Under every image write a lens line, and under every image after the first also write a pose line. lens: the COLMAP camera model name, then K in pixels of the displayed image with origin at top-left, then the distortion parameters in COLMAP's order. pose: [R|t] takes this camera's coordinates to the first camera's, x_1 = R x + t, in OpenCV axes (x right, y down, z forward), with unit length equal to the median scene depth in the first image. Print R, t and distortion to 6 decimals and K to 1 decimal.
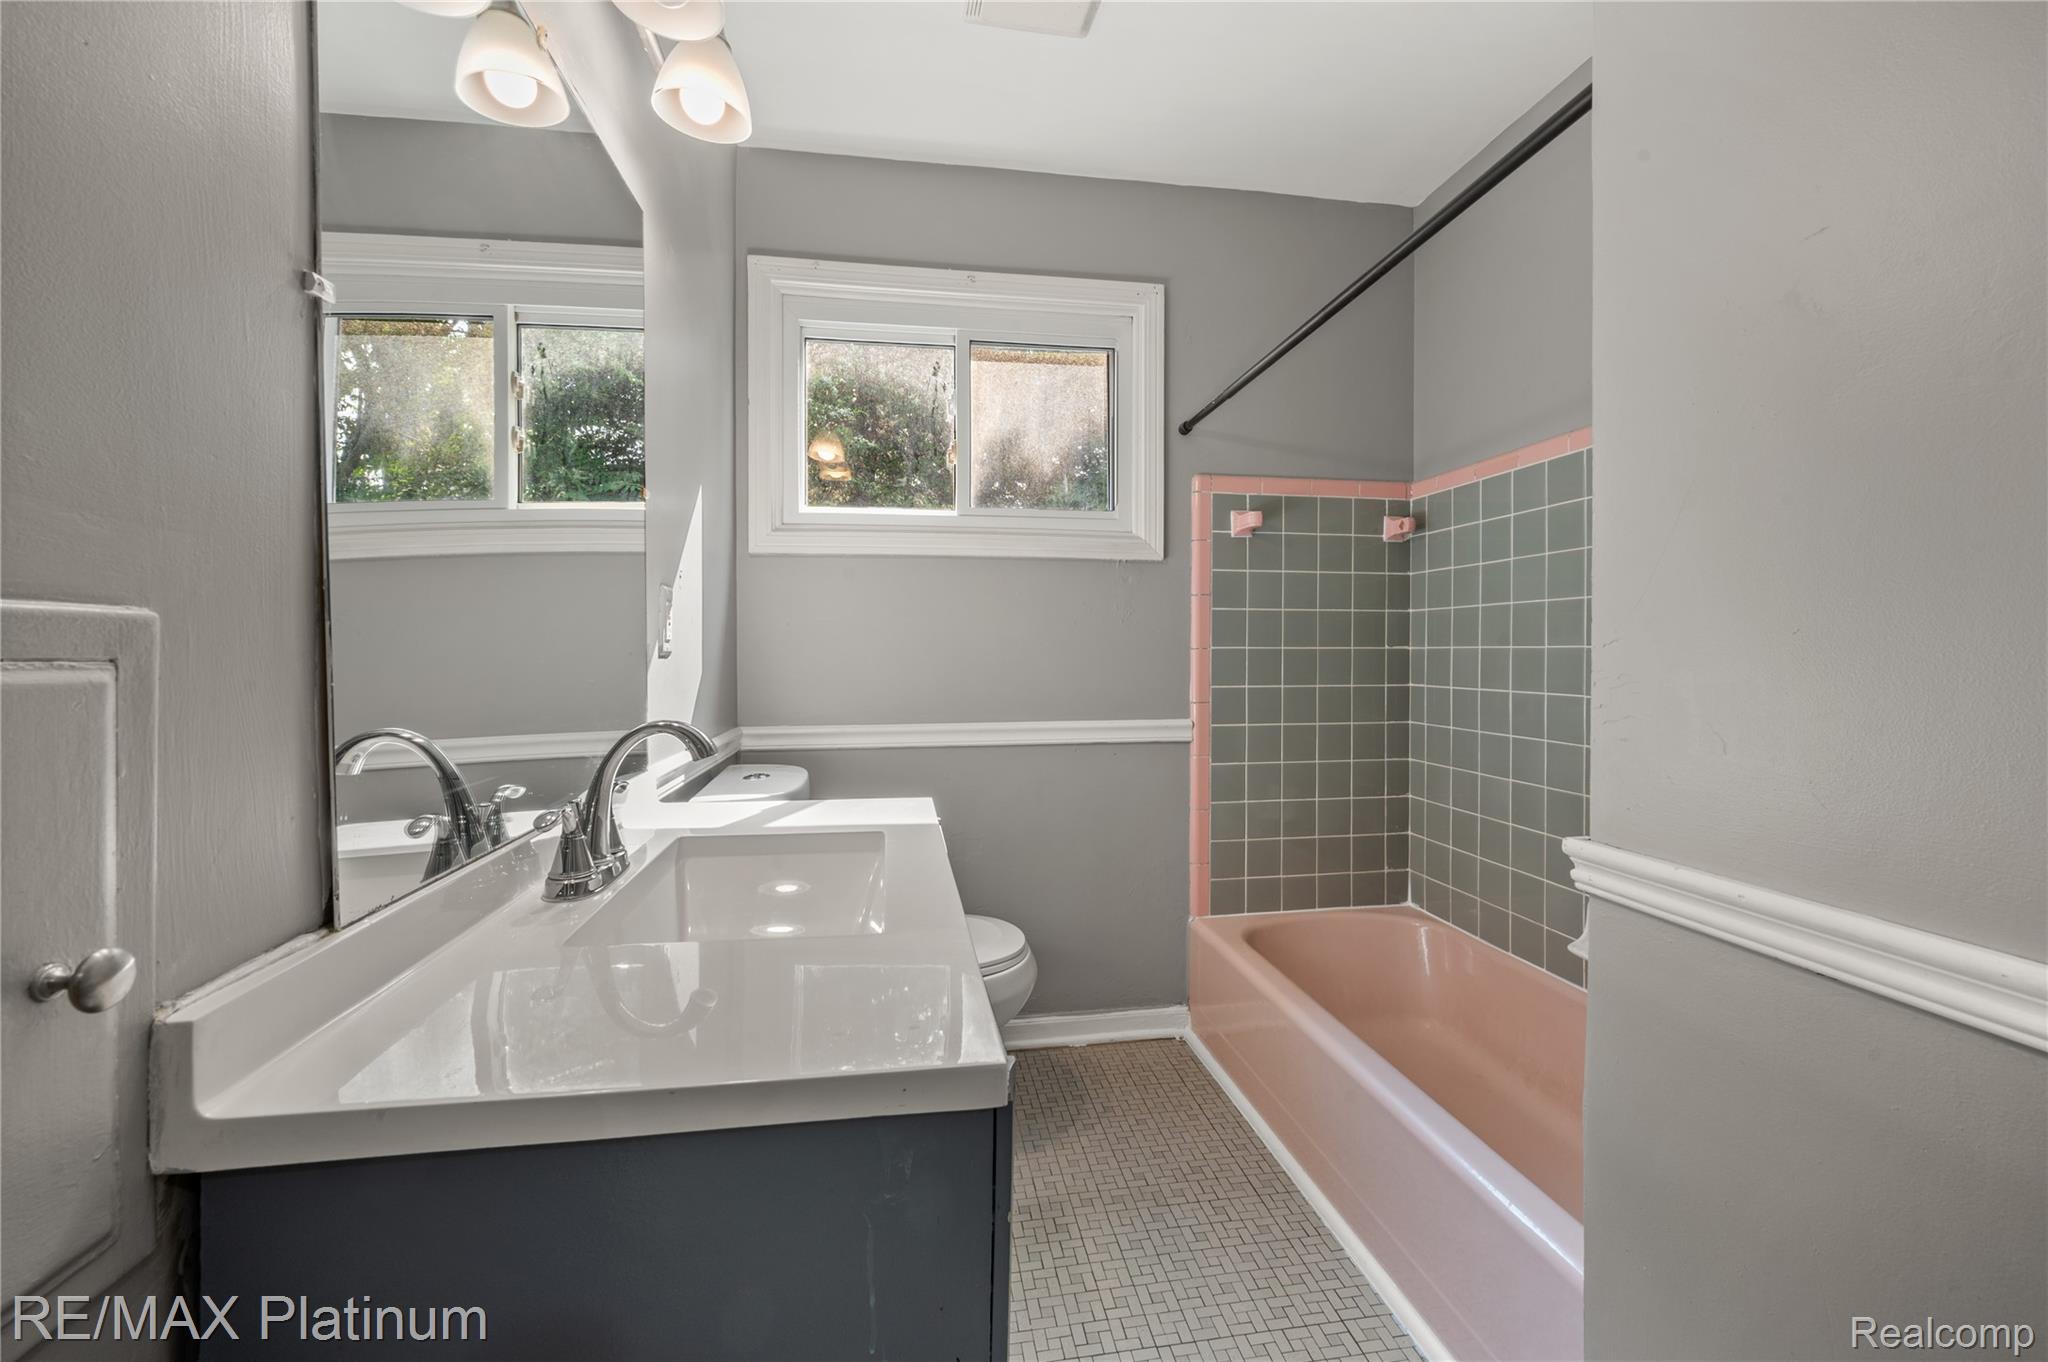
lens RADIAL K [[828.8, 0, 1026.8], [0, 828.8, 648.5], [0, 0, 1]] dist [-0.003468, 0.000326]
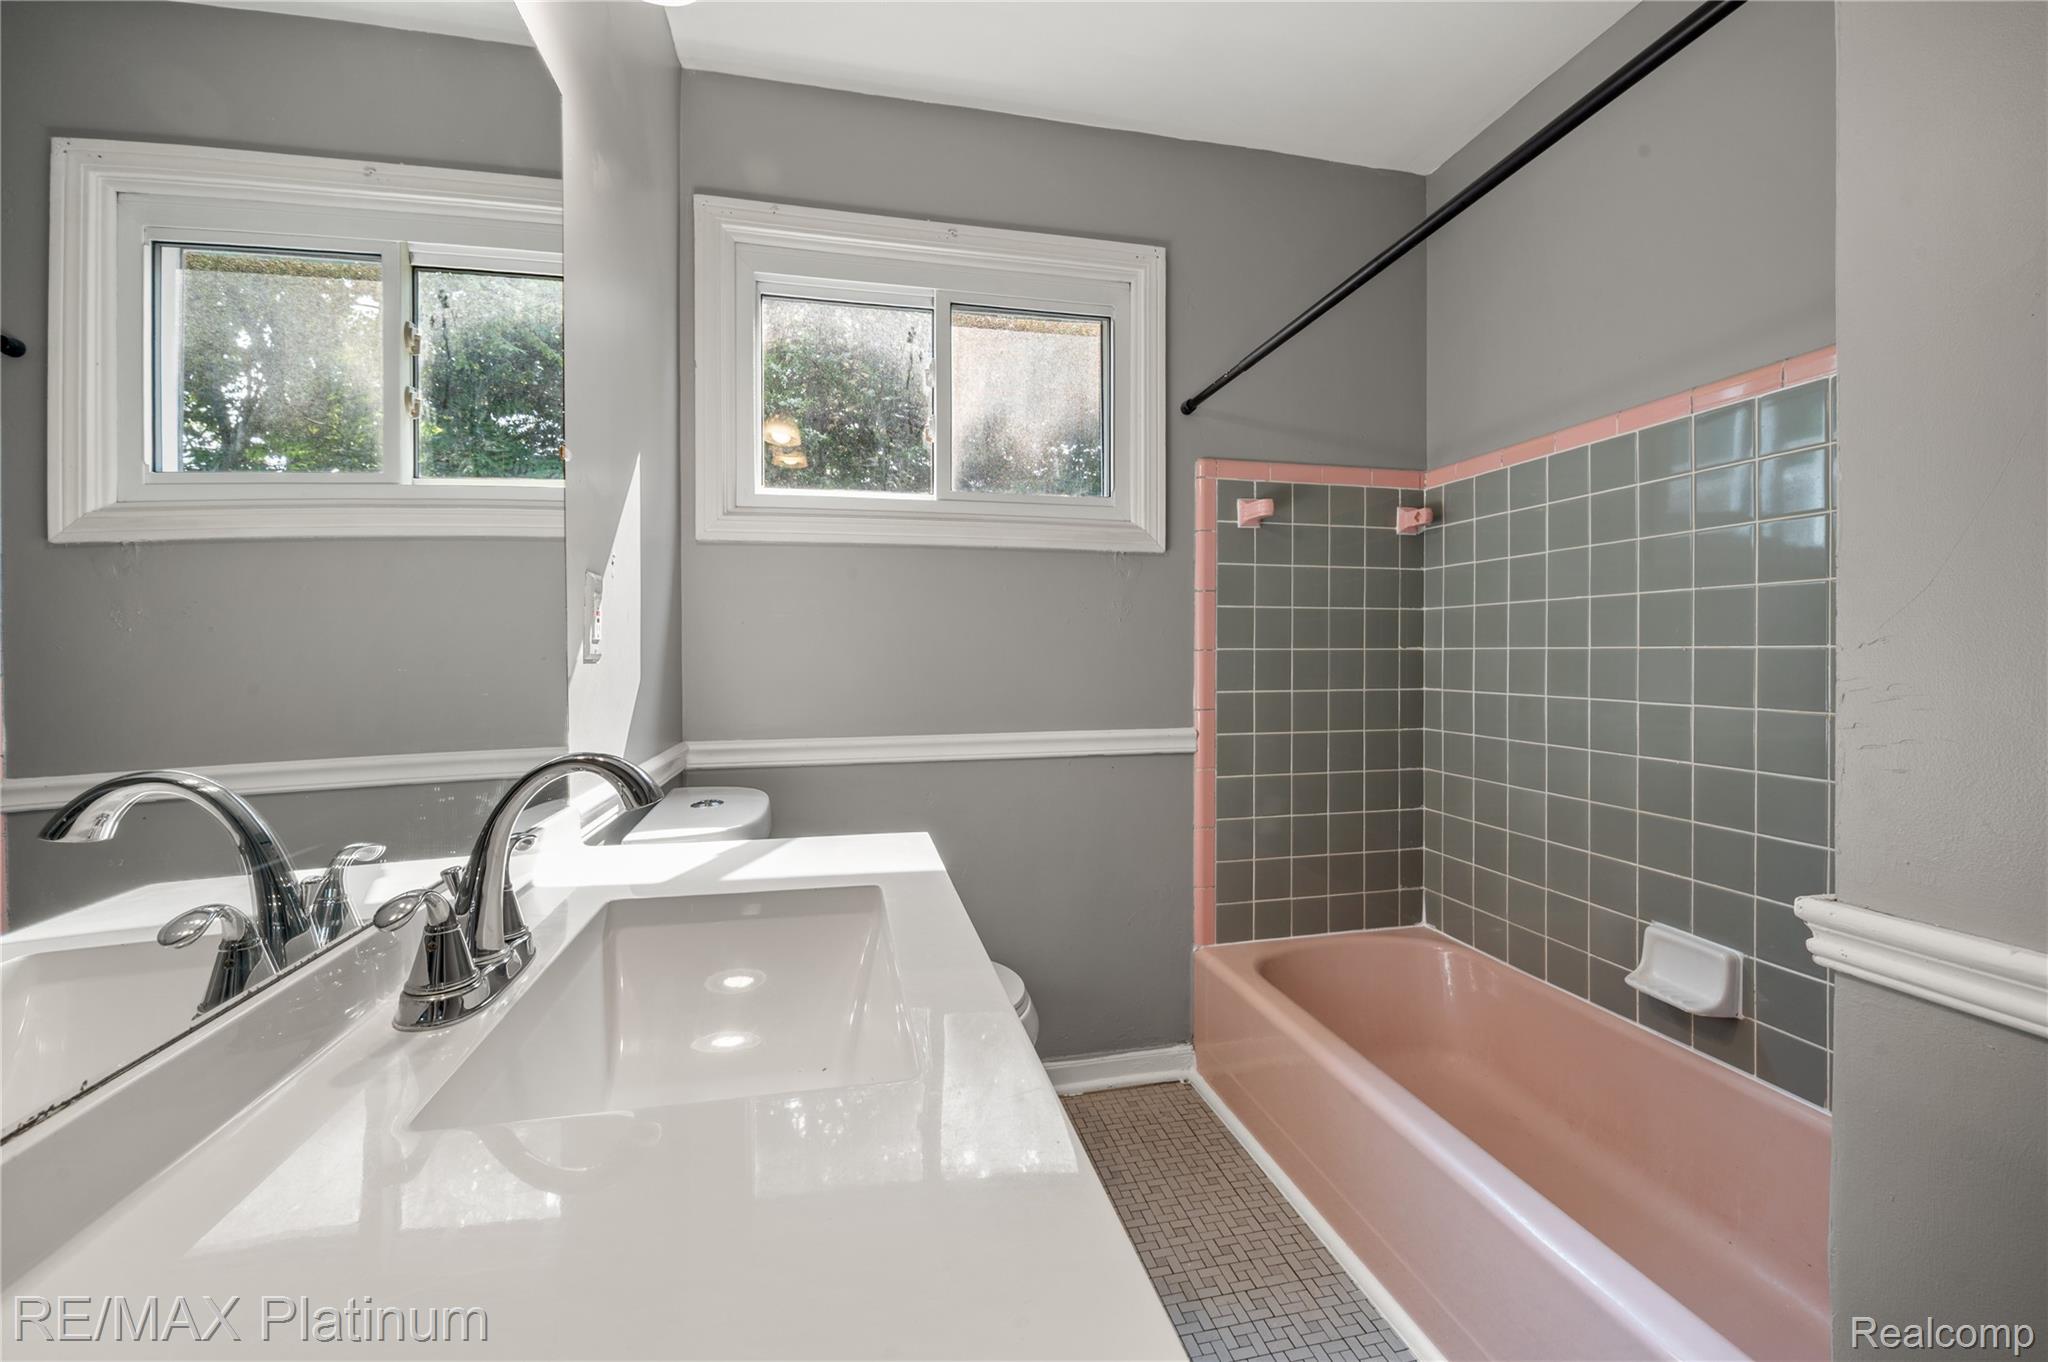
lens RADIAL K [[816.1, 0, 1025.6], [0, 816.1, 650.4], [0, 0, 1]] dist [0.000425, 0.000097]
pose [[0.997752, -0.001519, 0.067004, -0.047445], [0.001487, 0.999999, 0.000528, -0.000383], [-0.067004, -0.000427, 0.997753, 0.122958]]
